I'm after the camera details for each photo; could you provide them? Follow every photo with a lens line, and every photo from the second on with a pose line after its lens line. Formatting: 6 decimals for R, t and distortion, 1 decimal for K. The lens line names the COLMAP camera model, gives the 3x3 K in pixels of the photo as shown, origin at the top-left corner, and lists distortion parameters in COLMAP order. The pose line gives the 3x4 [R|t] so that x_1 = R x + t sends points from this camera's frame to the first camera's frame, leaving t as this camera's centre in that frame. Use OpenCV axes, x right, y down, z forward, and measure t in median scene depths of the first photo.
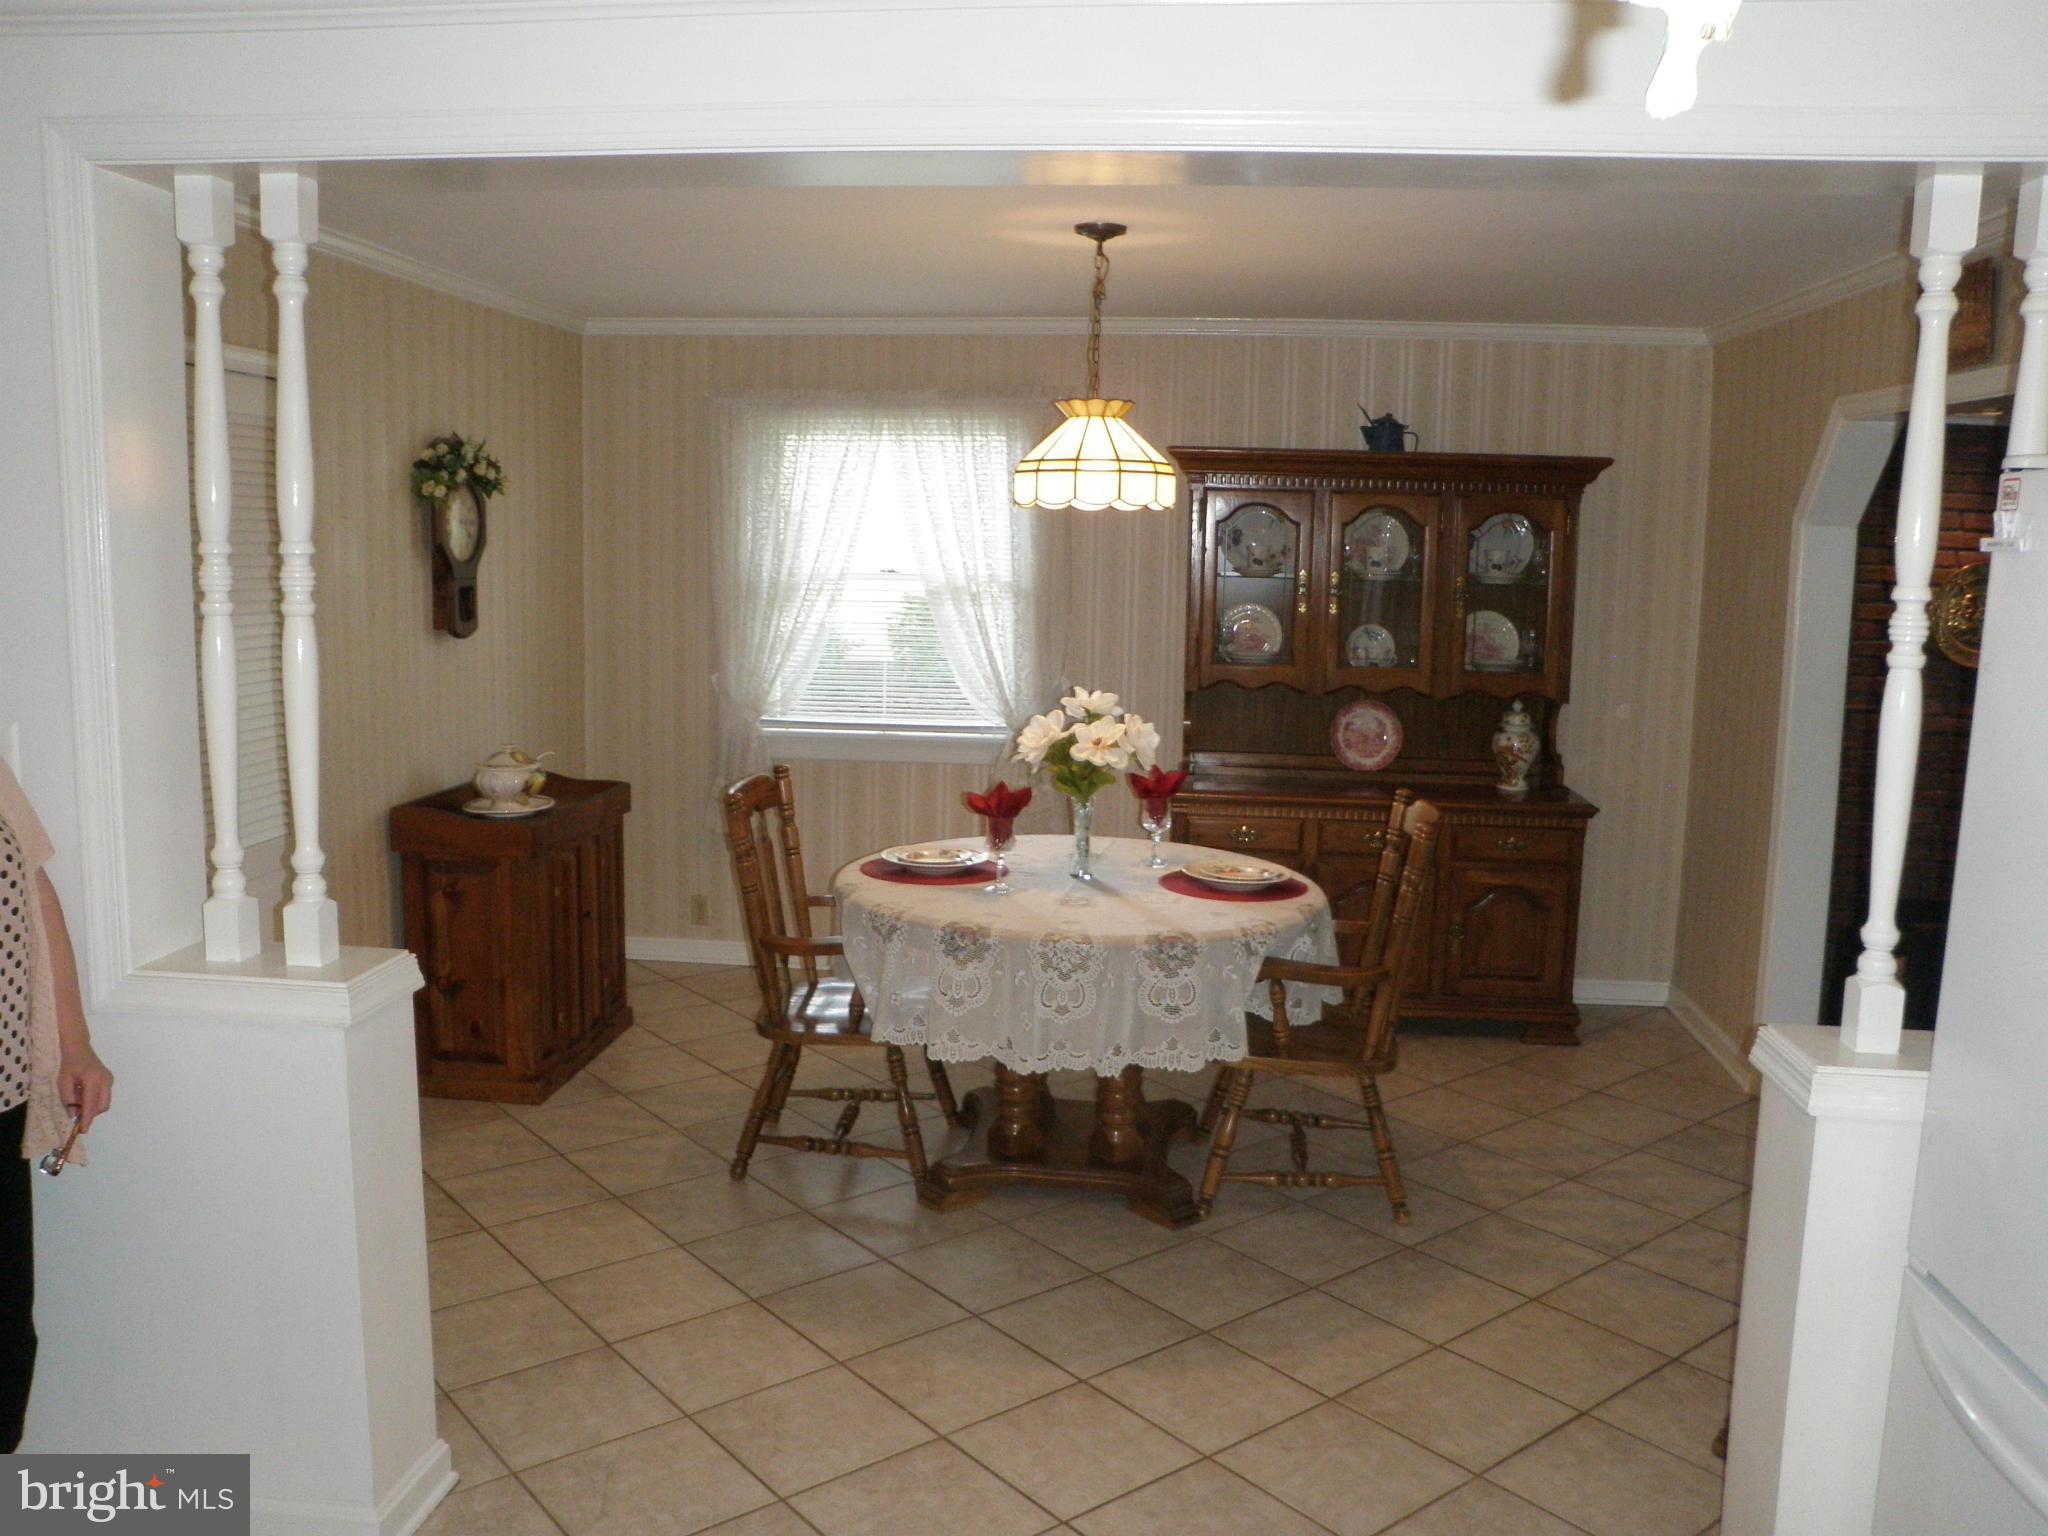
lens RADIAL K [[1640.4, 0, 1014.8], [0, 1640.4, 761.5], [0, 0, 1]] dist [-0.151004, 0.126003]
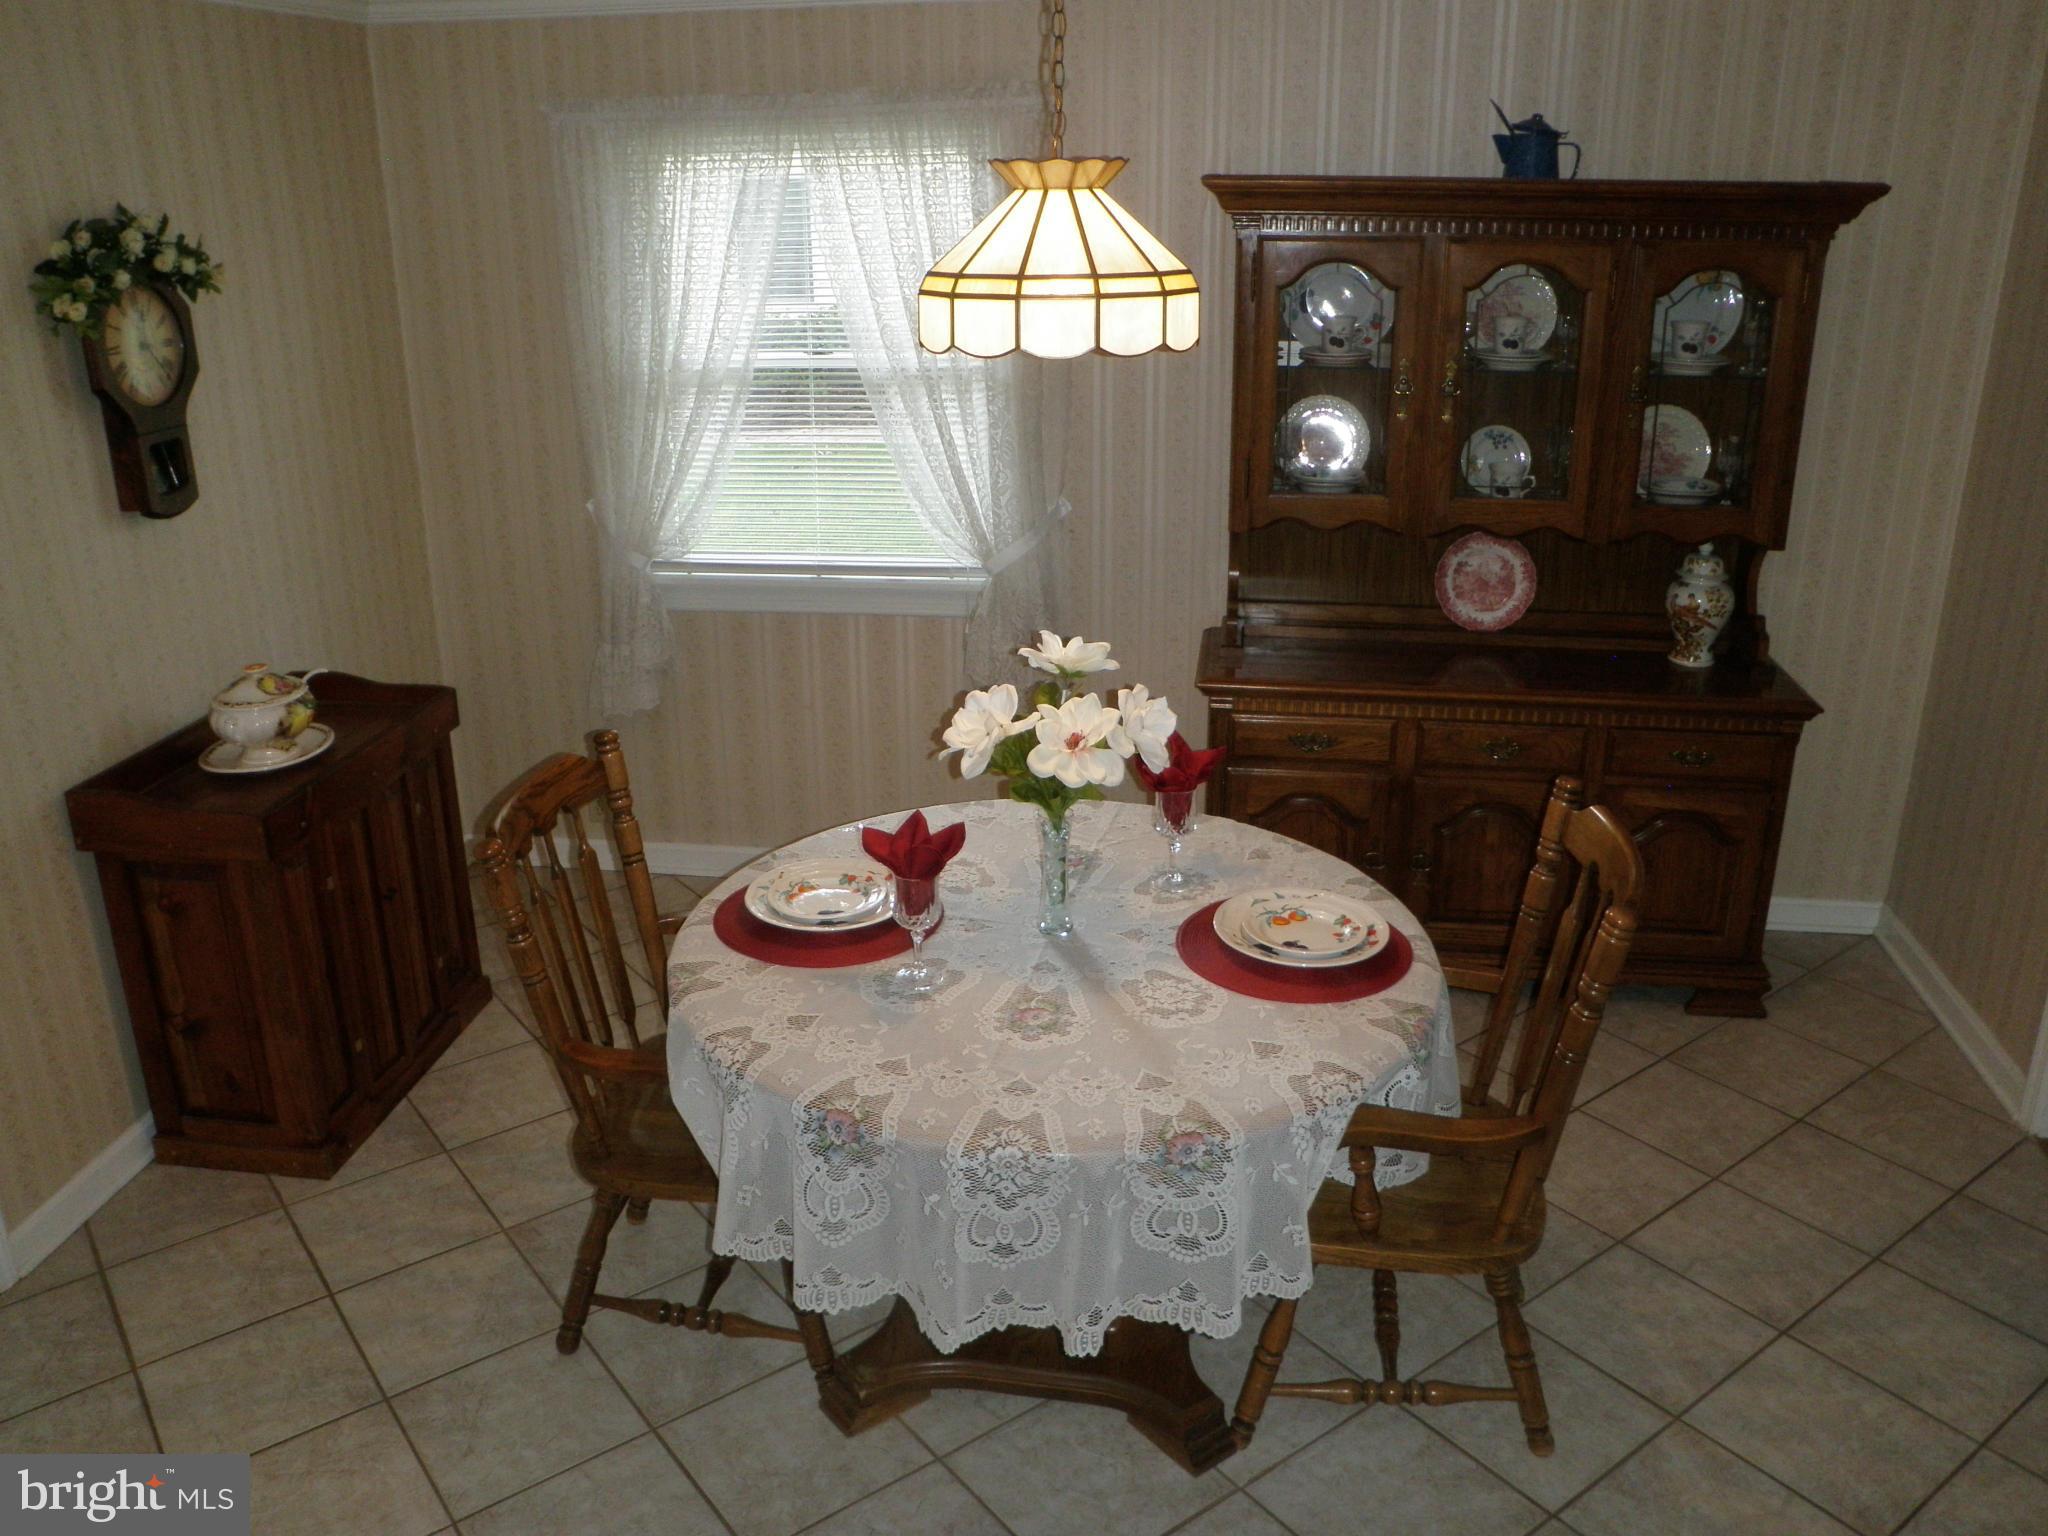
lens RADIAL K [[1640.4, 0, 1014.8], [0, 1640.4, 761.5], [0, 0, 1]] dist [-0.151004, 0.126003]
pose [[0.999064, -0.015561, -0.040371, 0.042356], [0.023830, 0.976705, 0.213261, -0.107292], [0.036112, -0.214023, 0.976161, 0.322283]]
